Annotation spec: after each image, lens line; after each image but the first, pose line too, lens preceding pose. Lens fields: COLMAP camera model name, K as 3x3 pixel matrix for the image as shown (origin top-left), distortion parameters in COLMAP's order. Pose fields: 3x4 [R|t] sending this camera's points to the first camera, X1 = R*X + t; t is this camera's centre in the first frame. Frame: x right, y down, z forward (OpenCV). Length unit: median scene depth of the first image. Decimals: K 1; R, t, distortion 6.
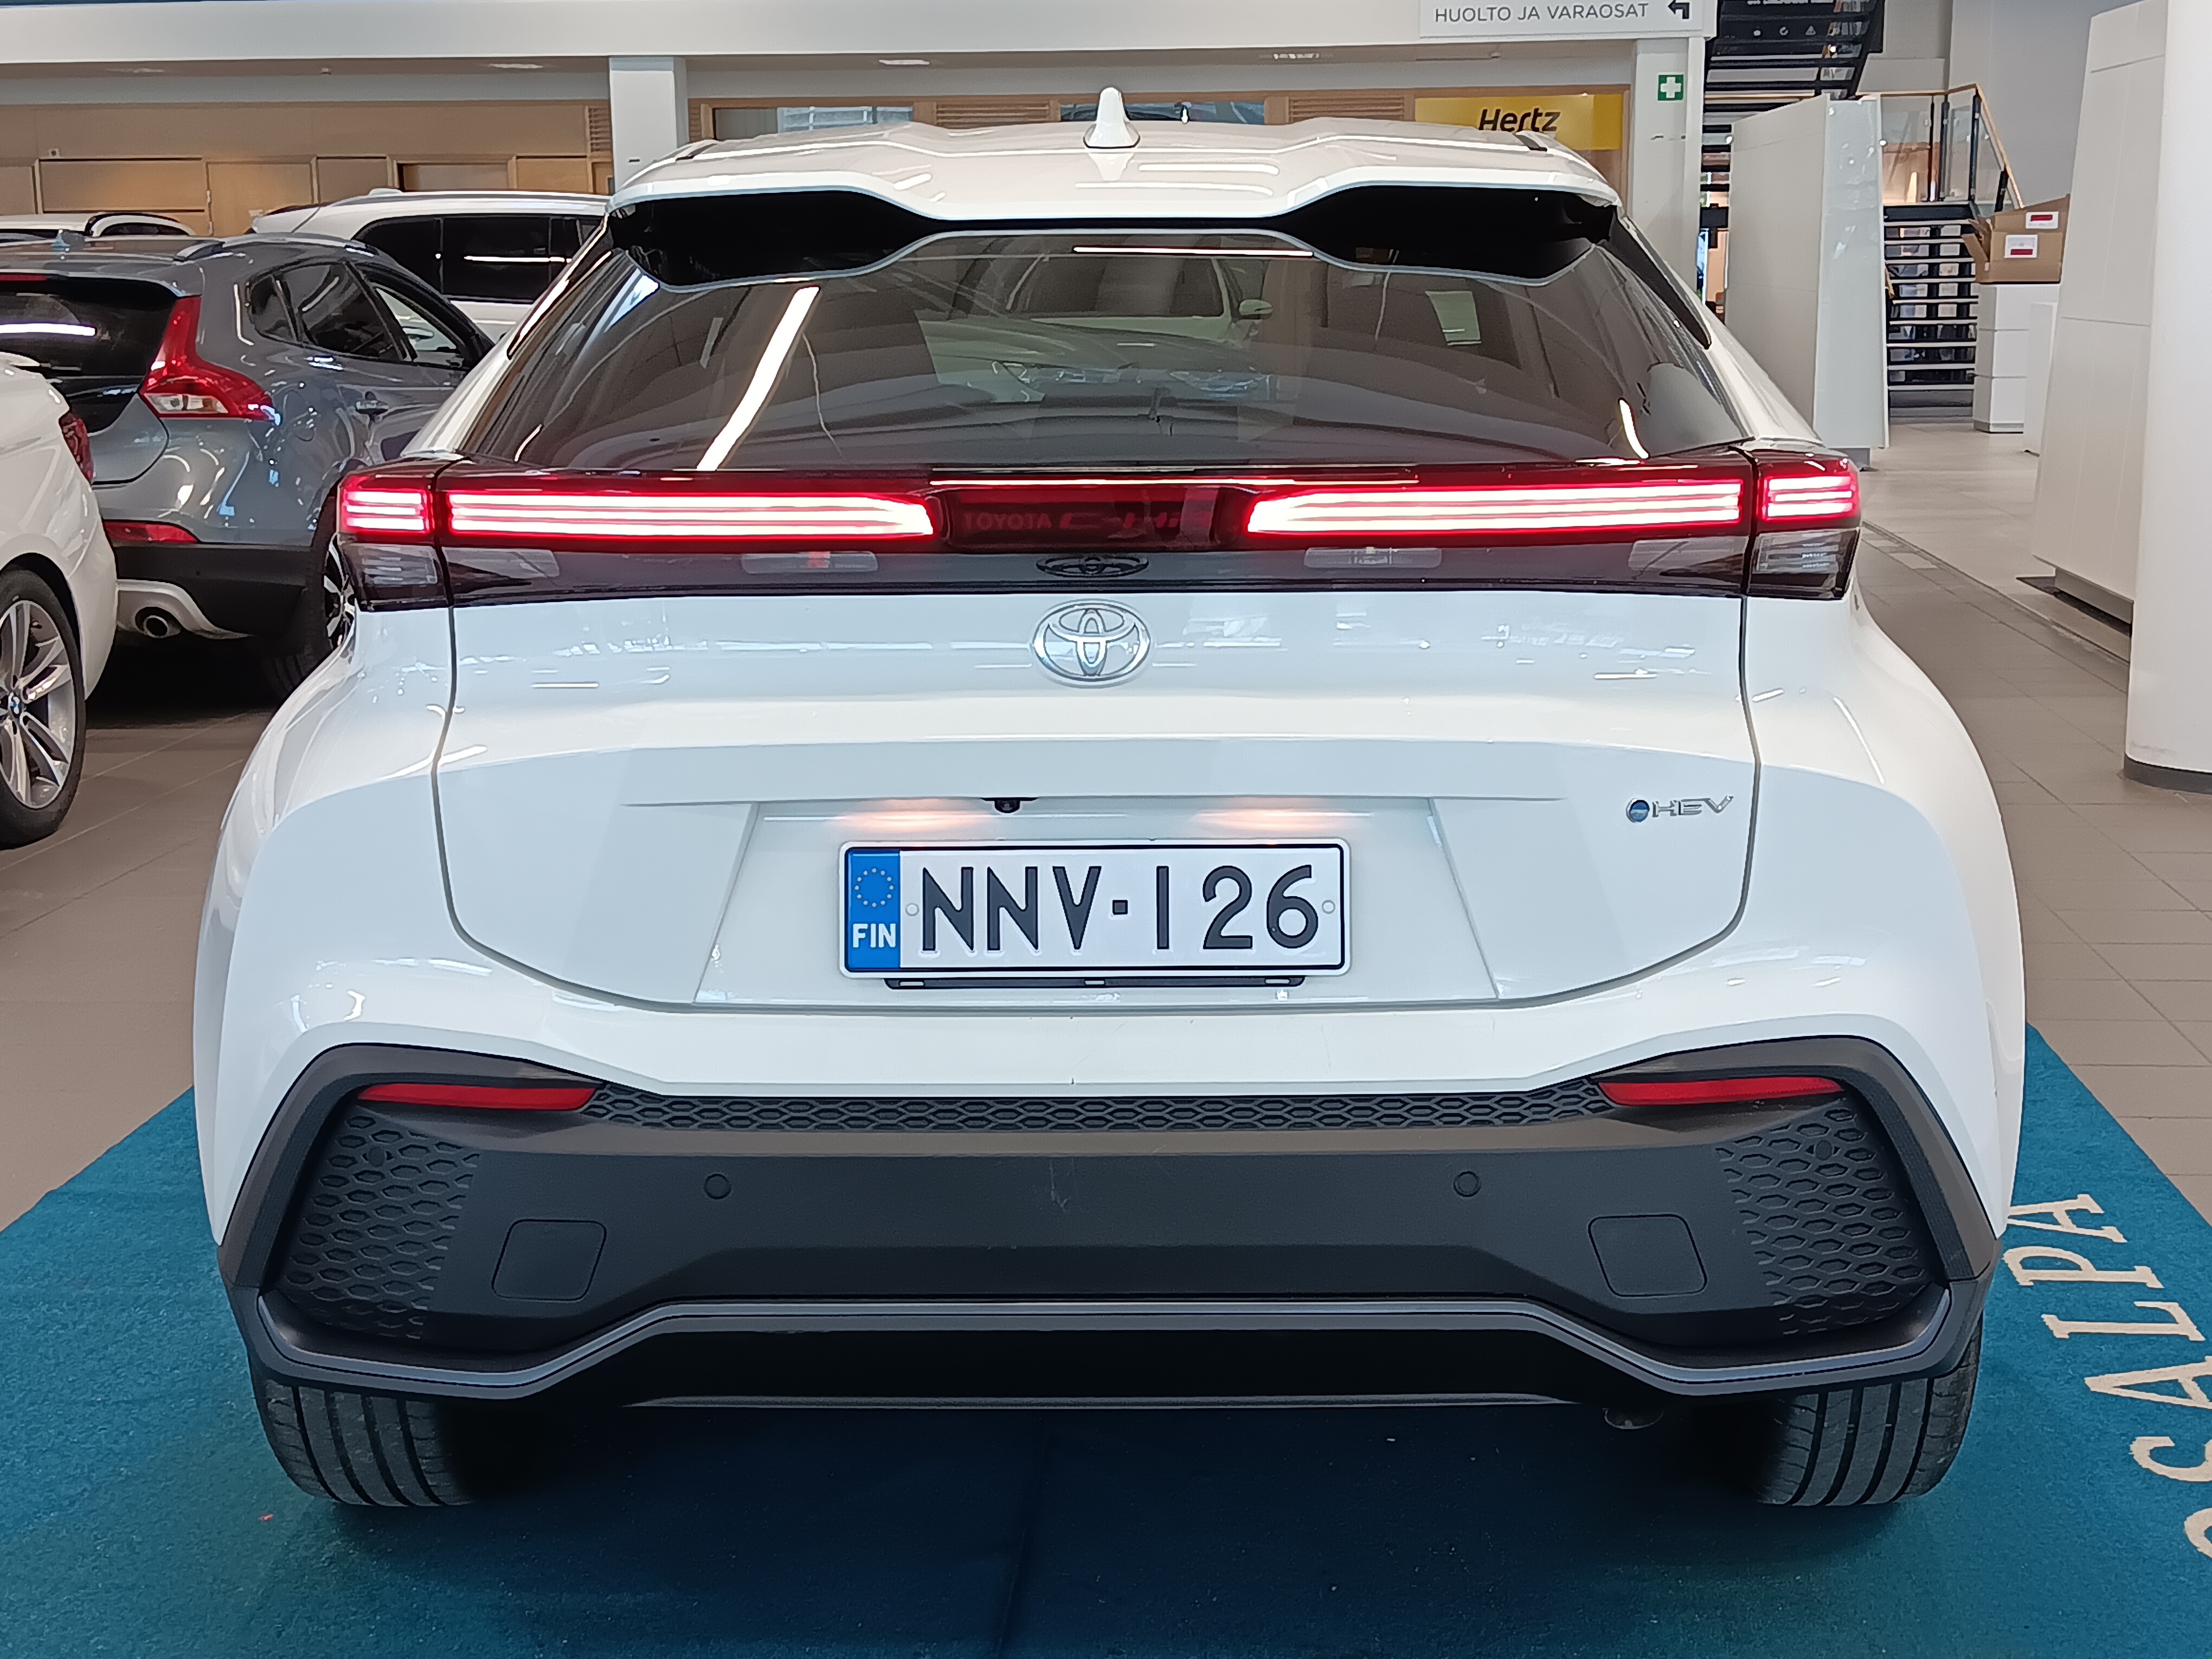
lens RADIAL K [[2986.5, 0, 1145.0], [0, 2986.5, 764.0], [0, 0, 1]] dist [0.173328, -0.517204]
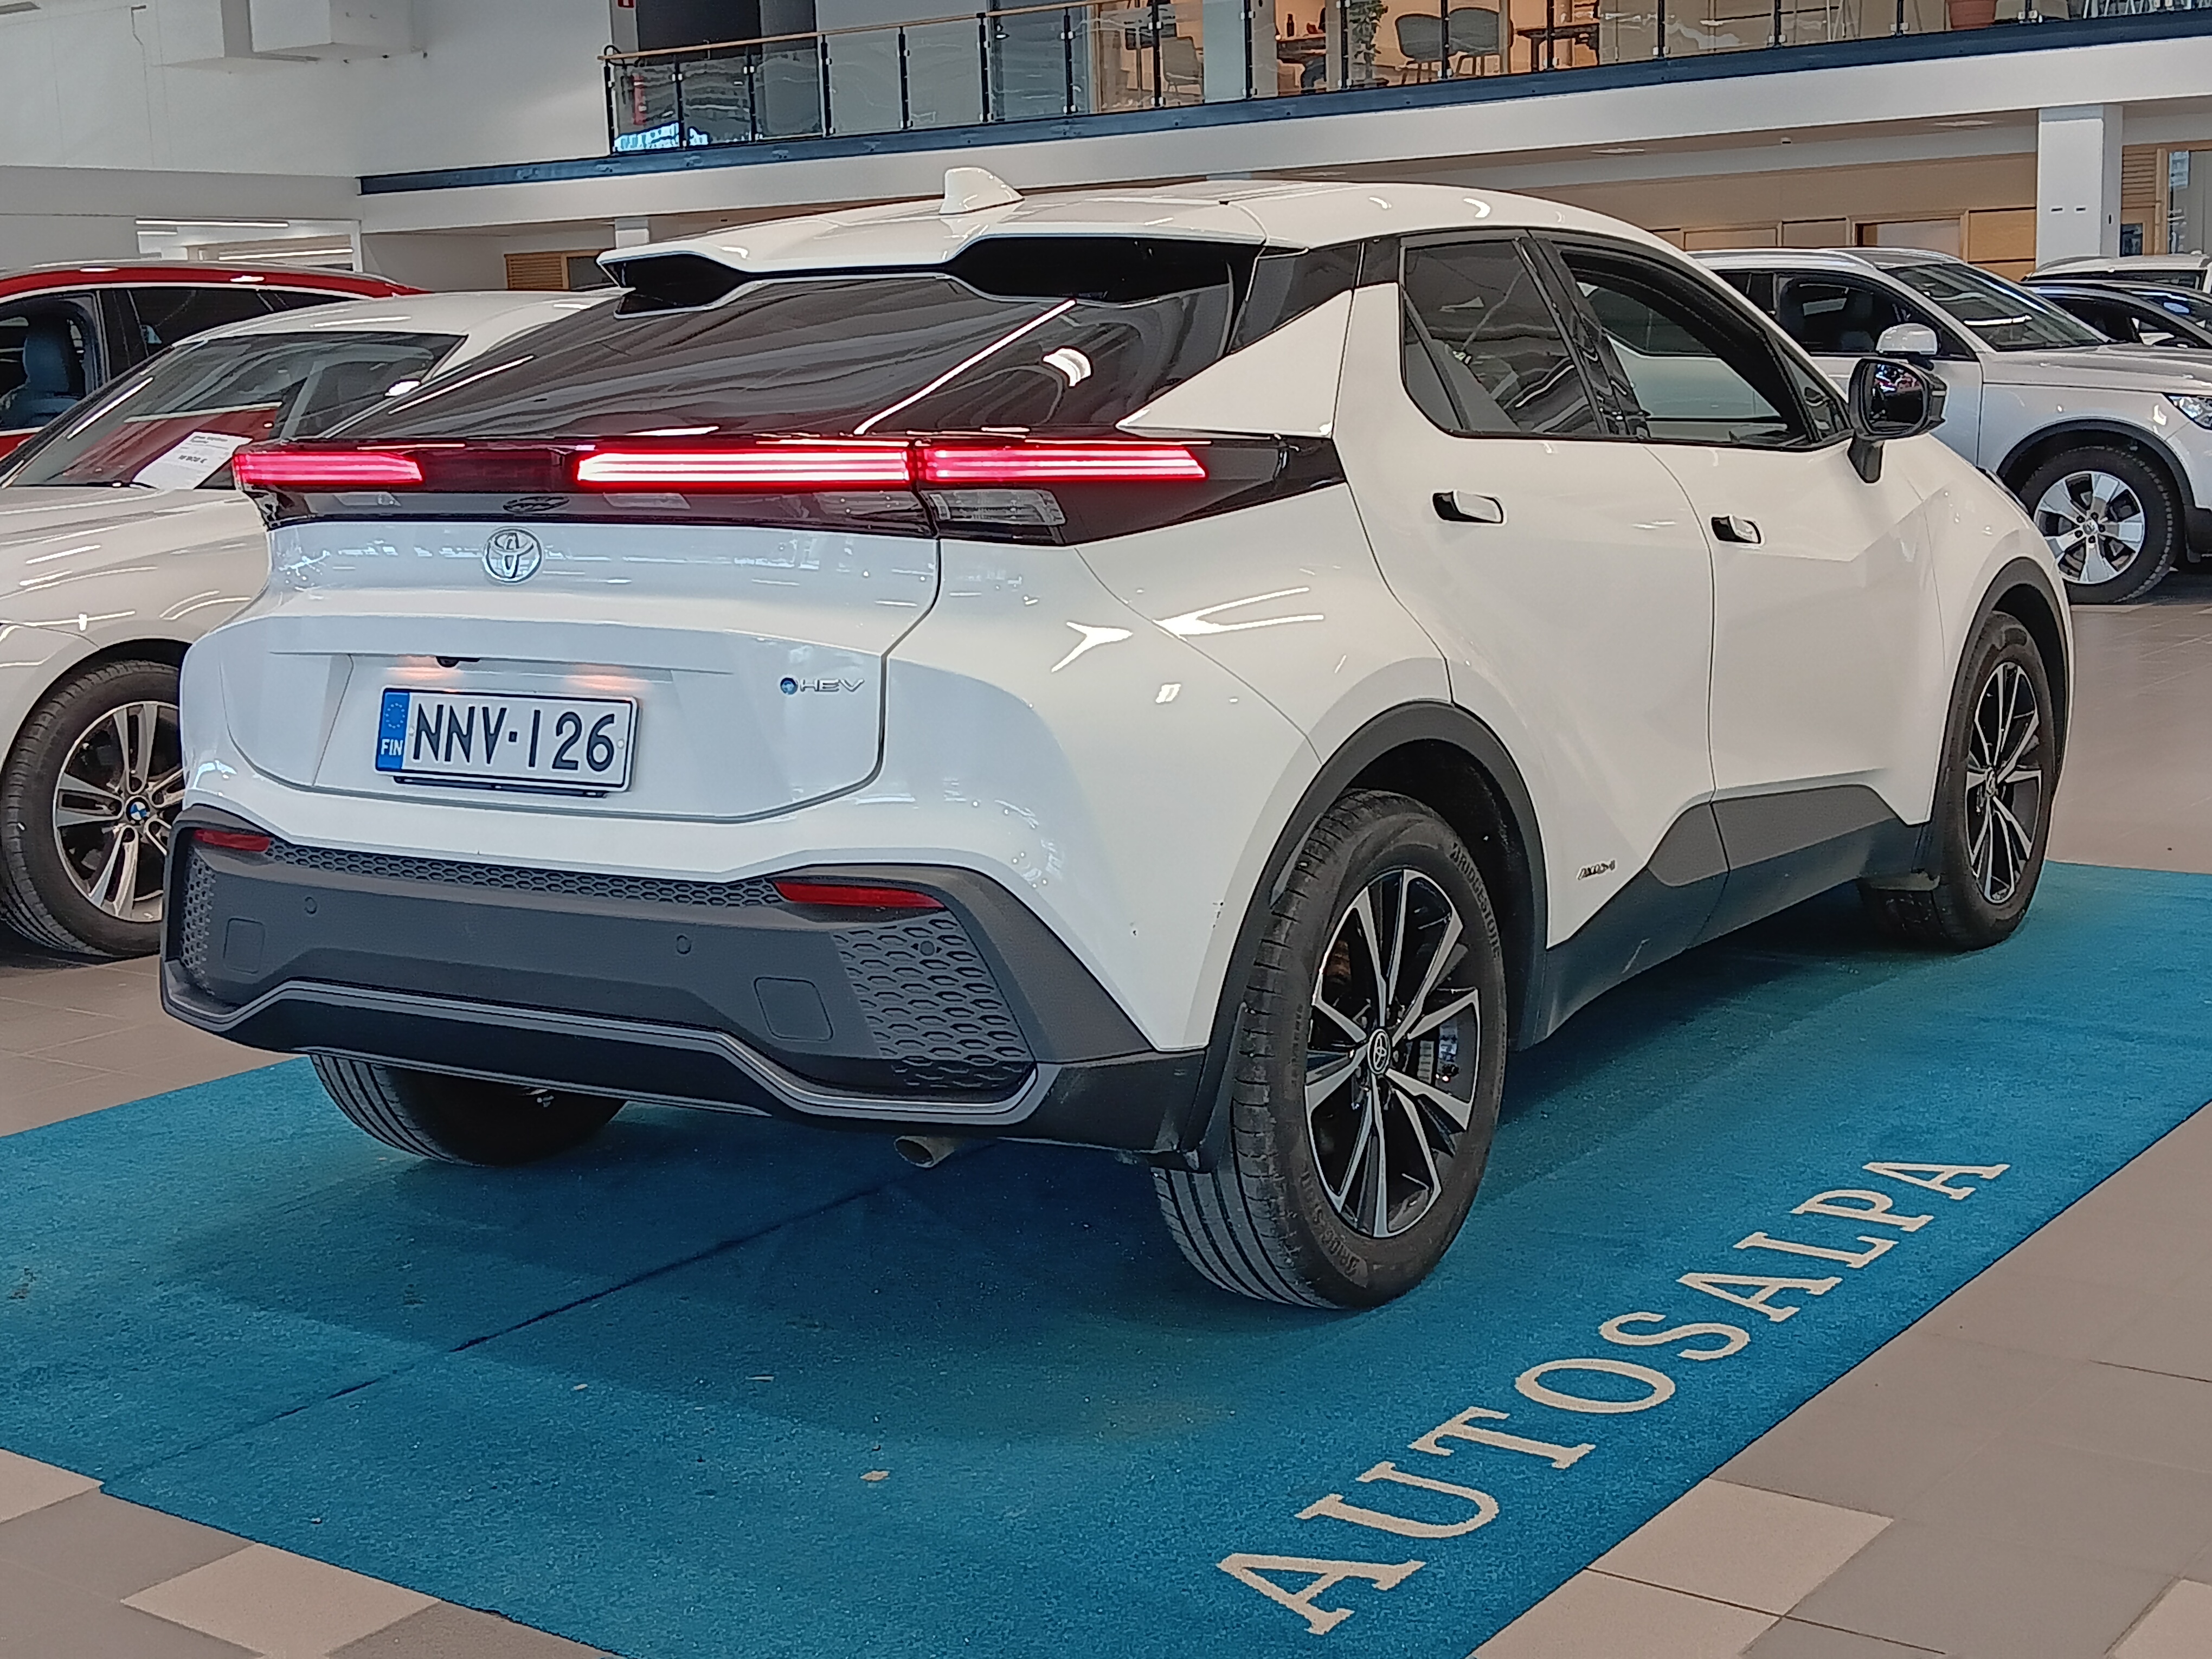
lens RADIAL K [[2986.5, 0, 1145.0], [0, 2986.5, 764.0], [0, 0, 1]] dist [0.173328, -0.517204]
pose [[0.850636, 0.056746, -0.522683, 1.023047], [-0.066831, 0.997764, -0.000439, 0.041161], [0.521489, 0.035305, 0.852527, -0.092217]]
